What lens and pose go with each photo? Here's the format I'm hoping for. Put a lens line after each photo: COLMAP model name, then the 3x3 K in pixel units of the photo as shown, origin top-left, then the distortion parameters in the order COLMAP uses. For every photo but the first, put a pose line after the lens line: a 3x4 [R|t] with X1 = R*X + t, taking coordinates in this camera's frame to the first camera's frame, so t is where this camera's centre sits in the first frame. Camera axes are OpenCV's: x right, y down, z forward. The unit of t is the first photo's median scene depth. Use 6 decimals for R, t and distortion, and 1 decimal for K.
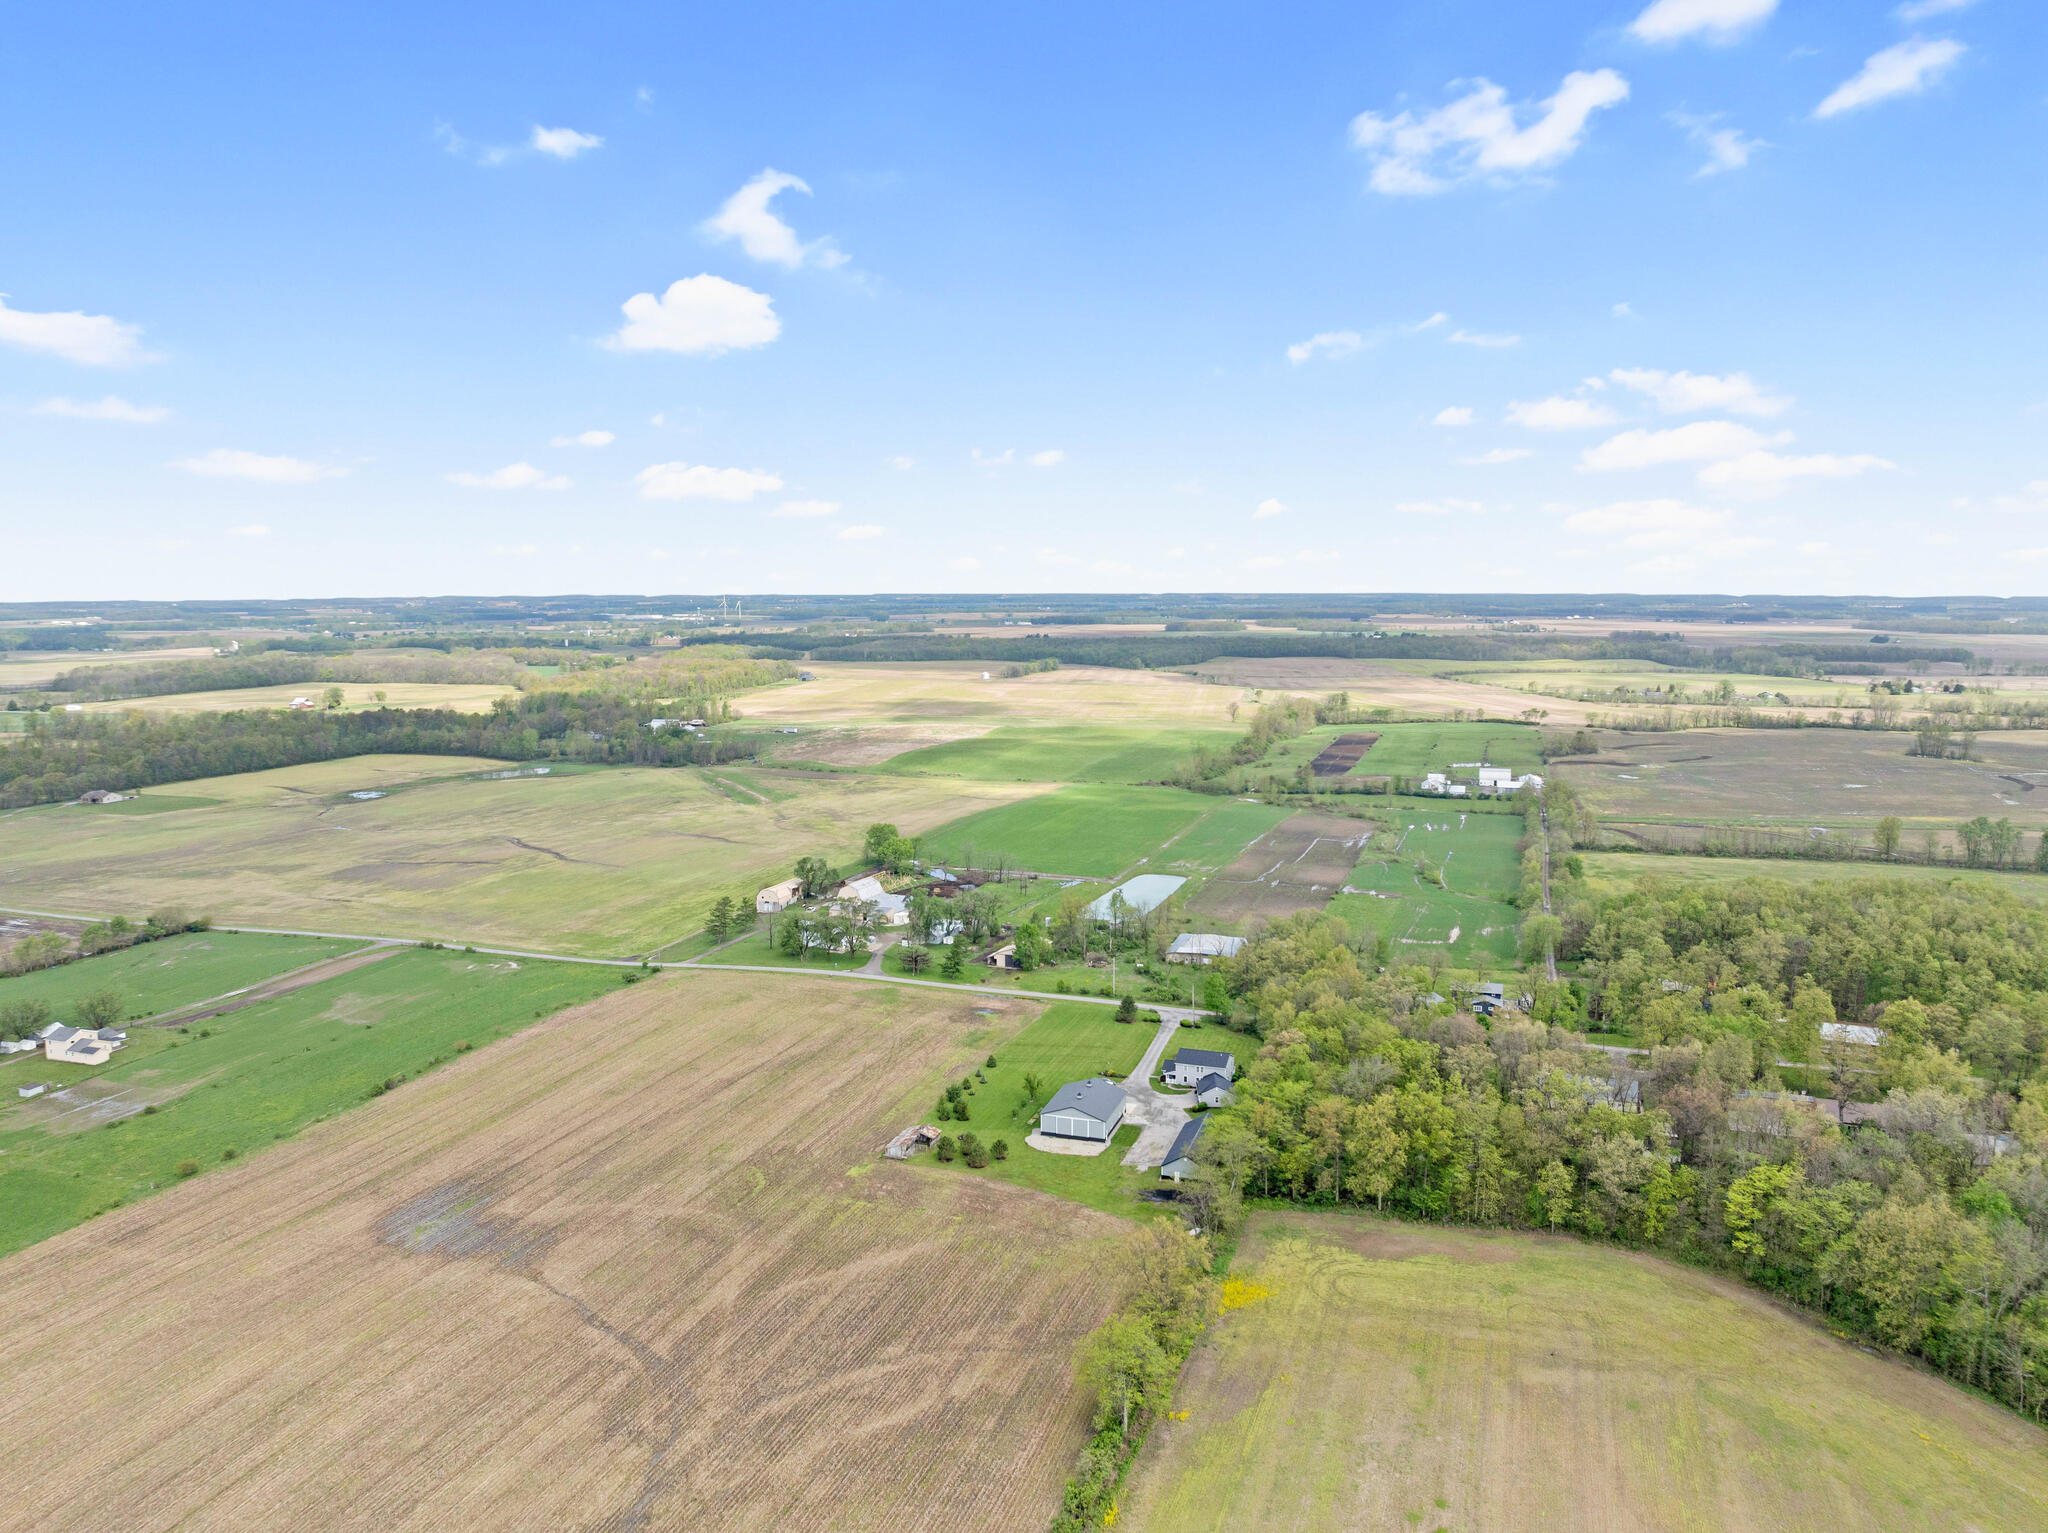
lens RADIAL K [[1433.9, 0, 1024.0], [0, 1433.9, 766.5], [0, 0, 1]] dist [-0.043084, 0.000441]
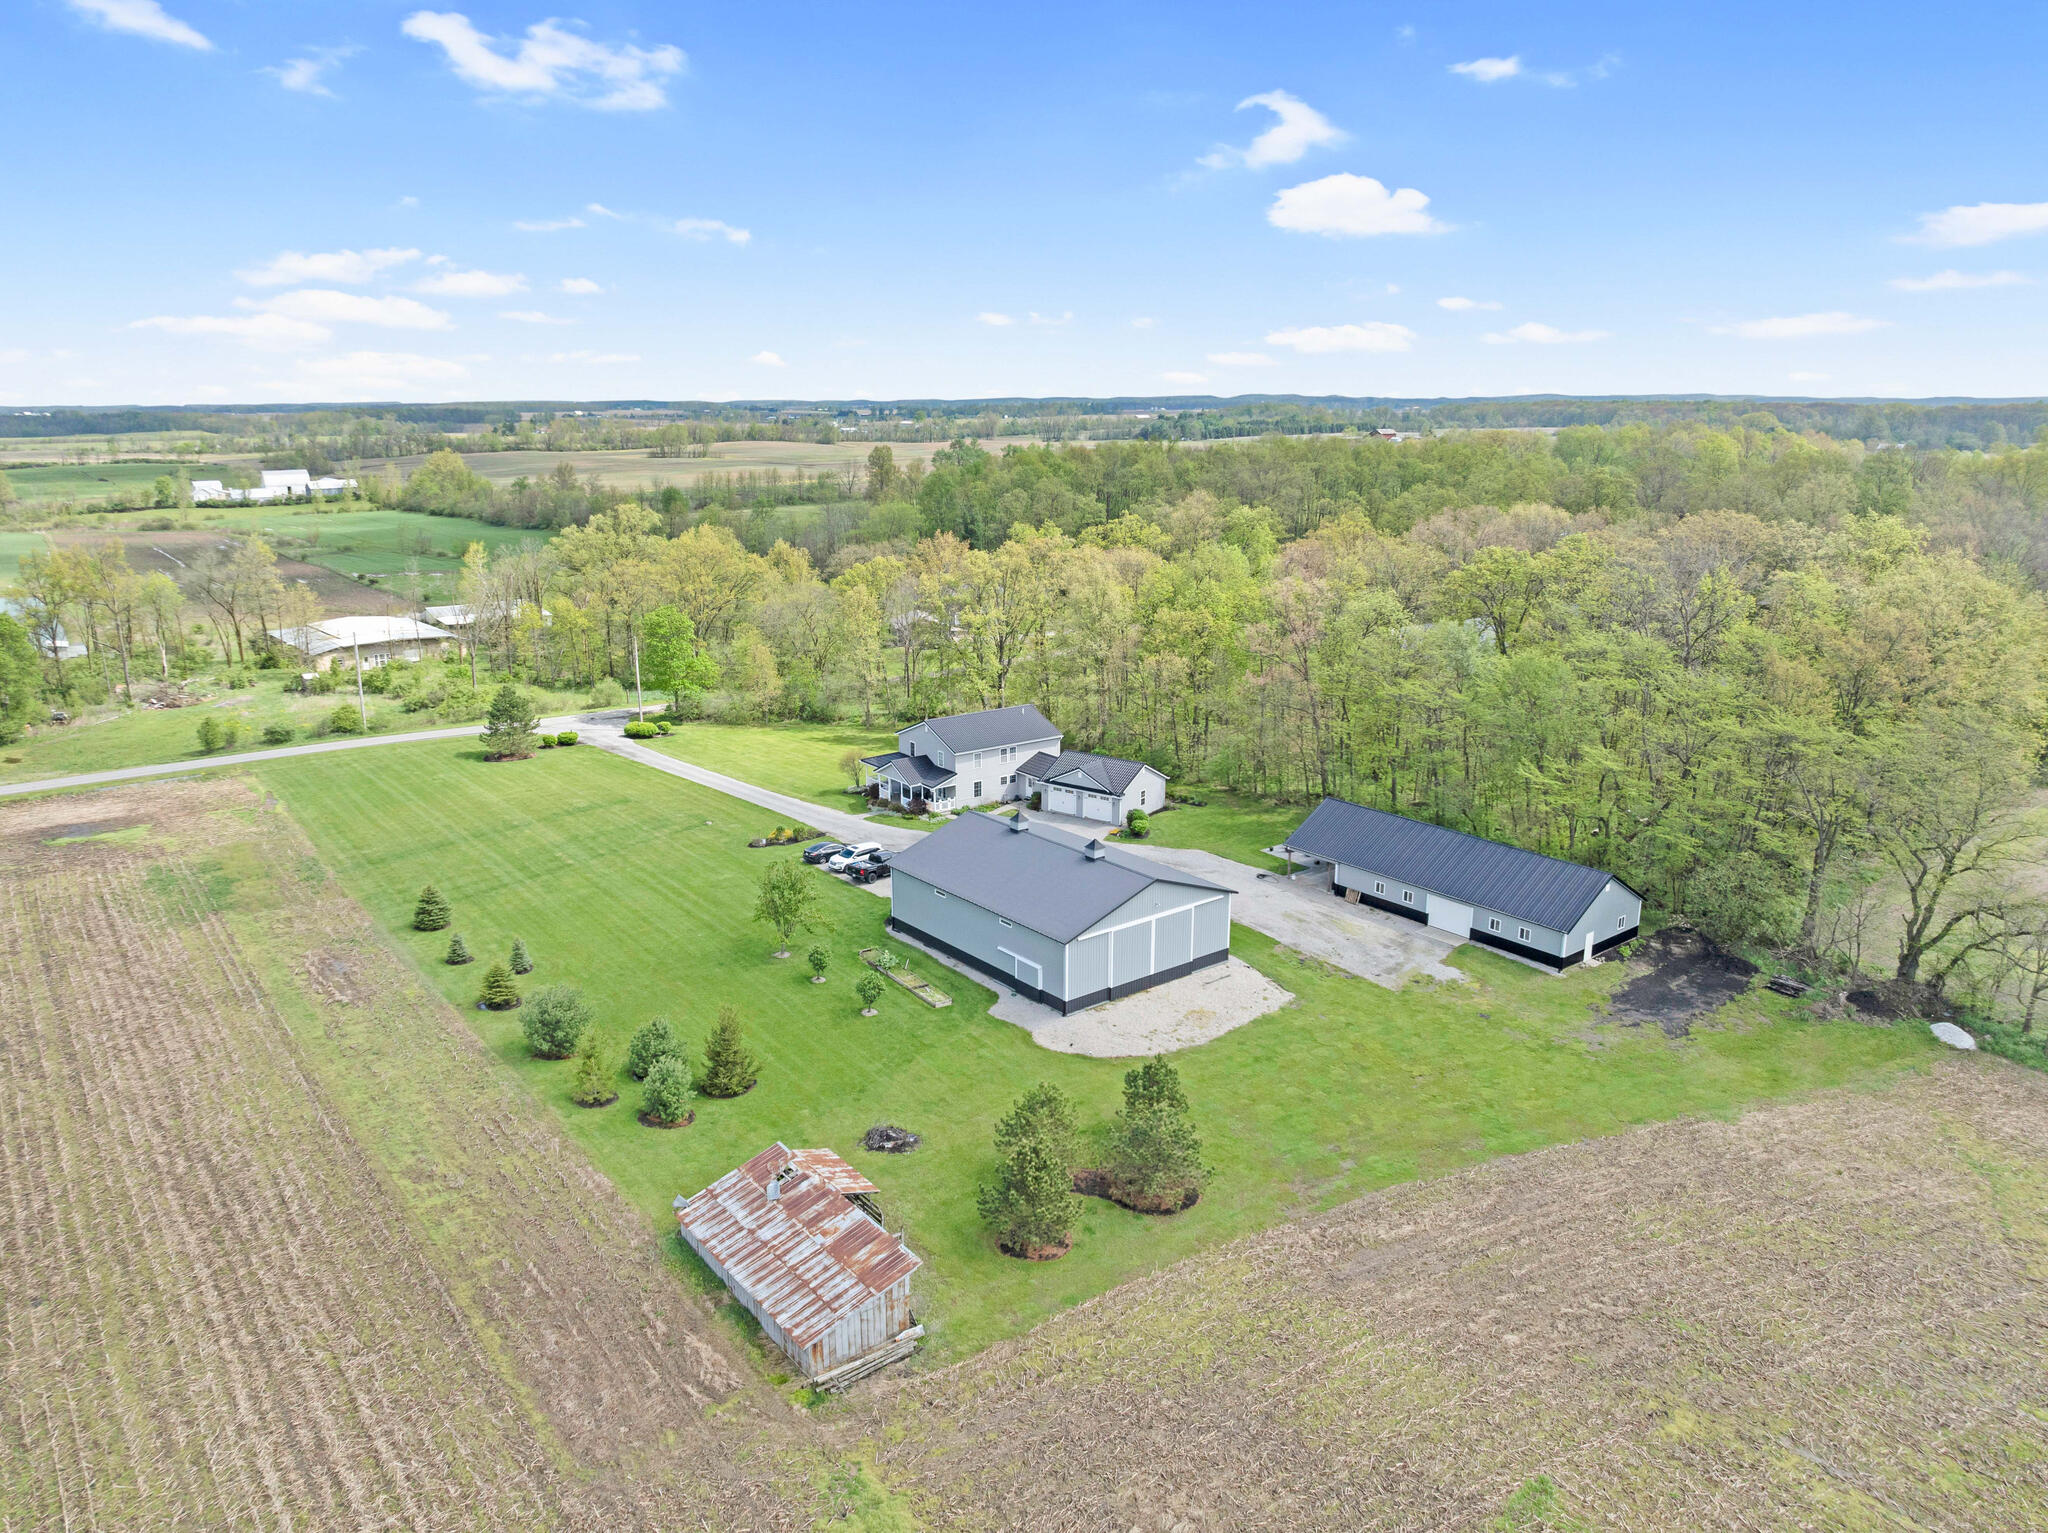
lens RADIAL K [[1460.4, 0, 1015.4], [0, 1460.4, 771.5], [0, 0, 1]] dist [-0.032837, -0.004404]
pose [[0.556413, -0.209961, 0.803941, -0.196059], [0.105587, 0.977570, 0.182229, 0.145893], [-0.824170, -0.016509, 0.566102, 0.780859]]
